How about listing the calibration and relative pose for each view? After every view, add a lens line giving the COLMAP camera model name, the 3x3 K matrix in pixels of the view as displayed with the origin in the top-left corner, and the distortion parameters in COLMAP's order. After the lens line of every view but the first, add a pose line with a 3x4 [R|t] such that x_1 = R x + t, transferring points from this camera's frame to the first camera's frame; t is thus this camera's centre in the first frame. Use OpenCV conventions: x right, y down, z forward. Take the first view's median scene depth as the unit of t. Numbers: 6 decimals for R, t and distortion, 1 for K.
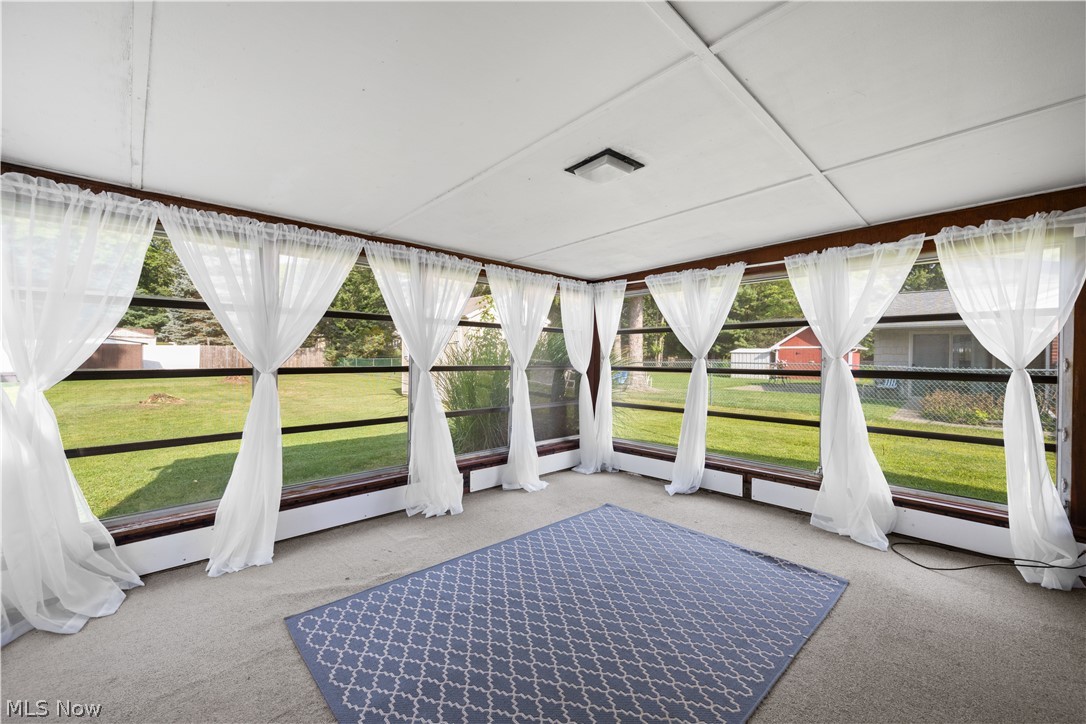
lens RADIAL K [[425.9, 0, 543.8], [0, 425.9, 361.7], [0, 0, 1]] dist [-0.003513, -0.000103]
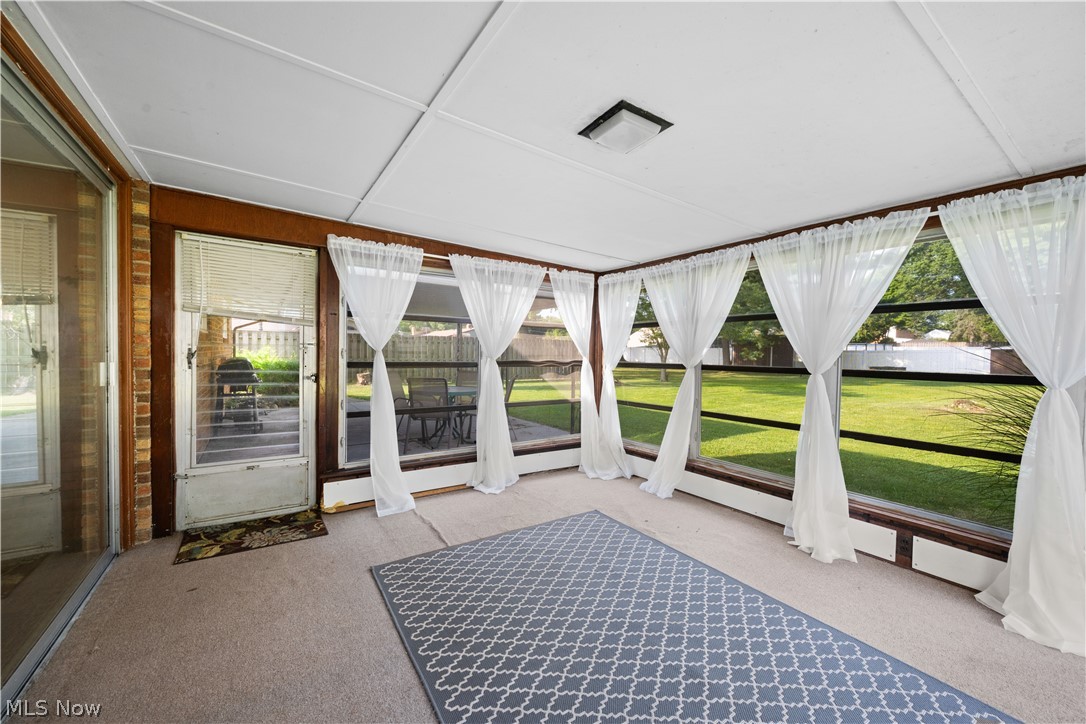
lens RADIAL K [[425.9, 0, 541.0], [0, 425.9, 362.8], [0, 0, 1]] dist [-0.003513, -0.000103]
pose [[-0.174513, 0.012812, -0.984572, 0.842106], [-0.027179, 0.999472, 0.017823, -0.001045], [0.984280, 0.029870, -0.174073, 0.829121]]
